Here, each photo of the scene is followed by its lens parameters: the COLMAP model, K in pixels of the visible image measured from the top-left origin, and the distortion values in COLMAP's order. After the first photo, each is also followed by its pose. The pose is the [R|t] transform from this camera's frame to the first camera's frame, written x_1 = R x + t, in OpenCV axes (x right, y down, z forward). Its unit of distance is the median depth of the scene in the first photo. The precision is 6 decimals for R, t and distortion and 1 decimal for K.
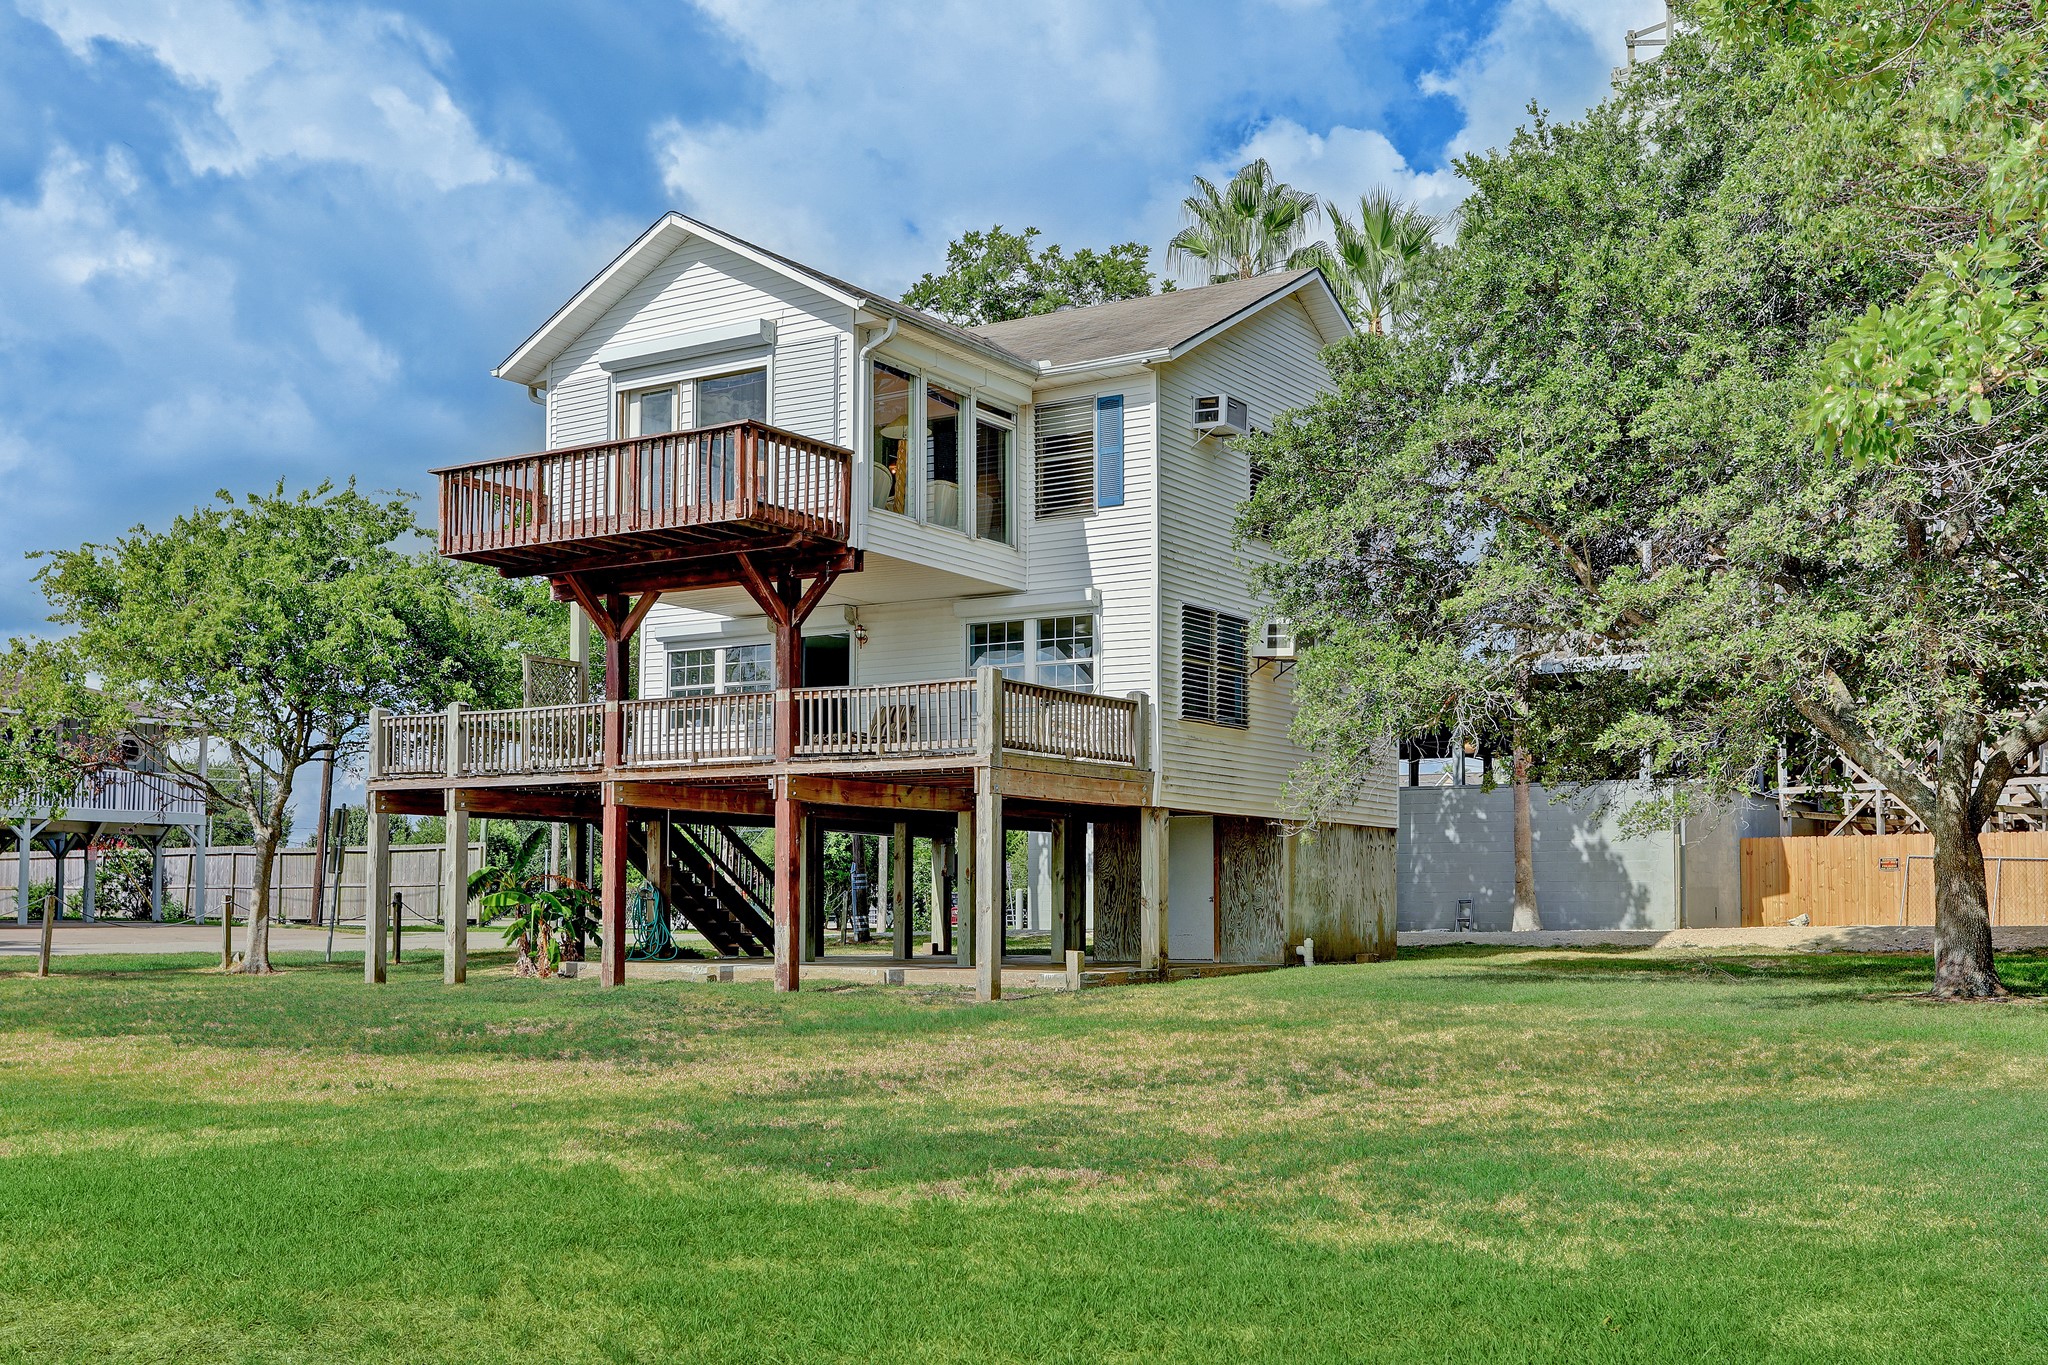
lens RADIAL K [[2170.8, 0, 1028.2], [0, 2170.8, 725.2], [0, 0, 1]] dist [0.068735, 0.005513]
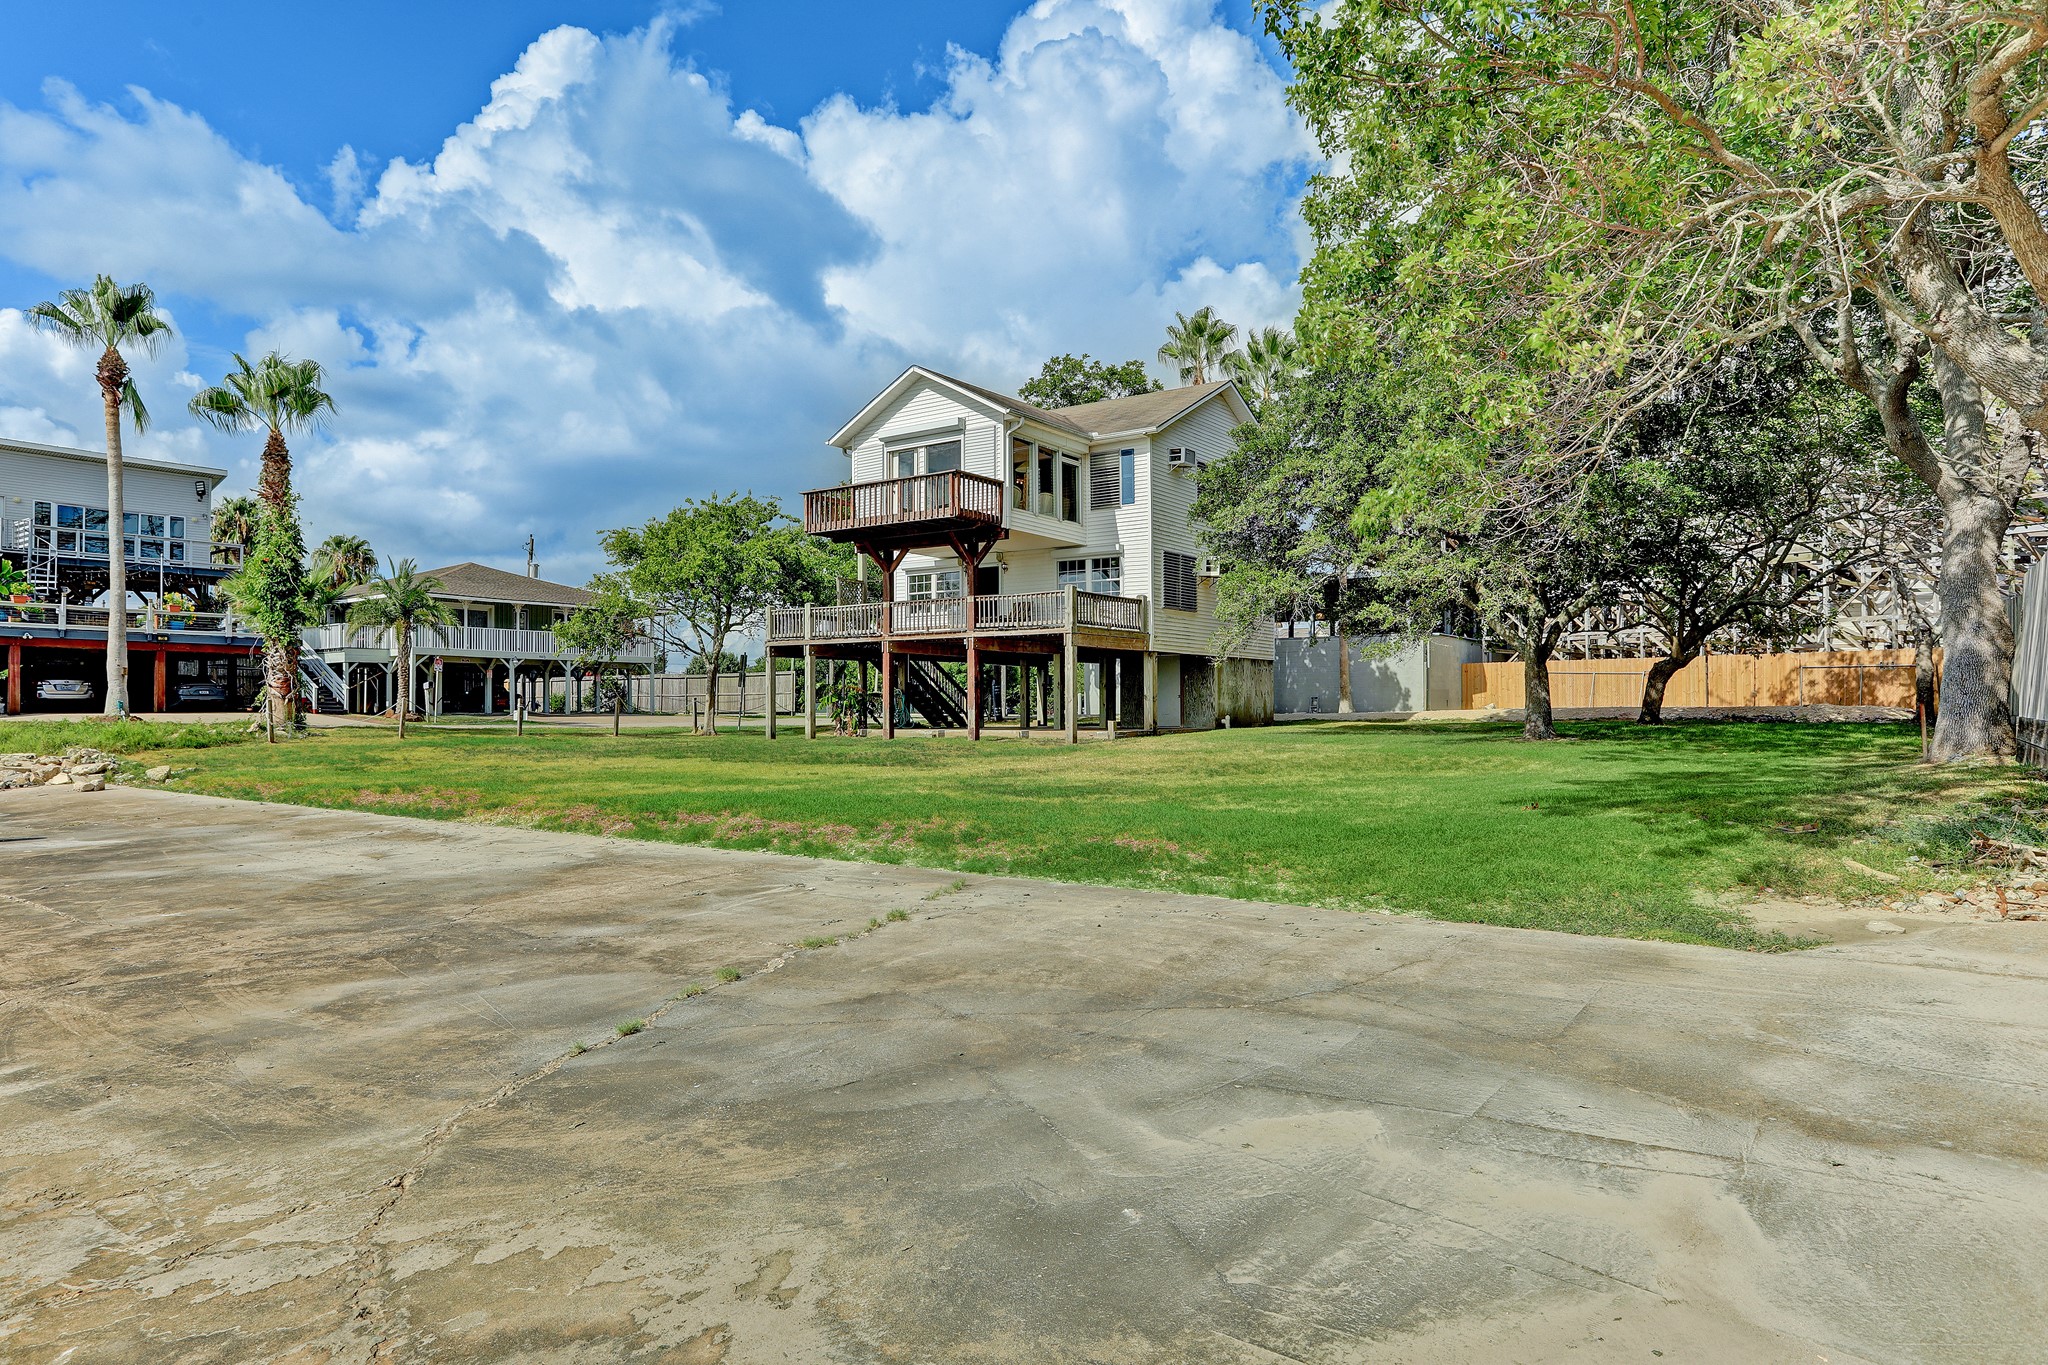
lens RADIAL K [[1292.6, 0, 1021.2], [0, 1292.6, 682.7], [0, 0, 1]] dist [-0.053102, 0.056836]
pose [[0.999002, -0.008131, -0.043920, -0.010050], [0.010931, 0.997896, 0.063910, -0.011656], [0.043308, -0.064326, 0.996989, -0.218014]]
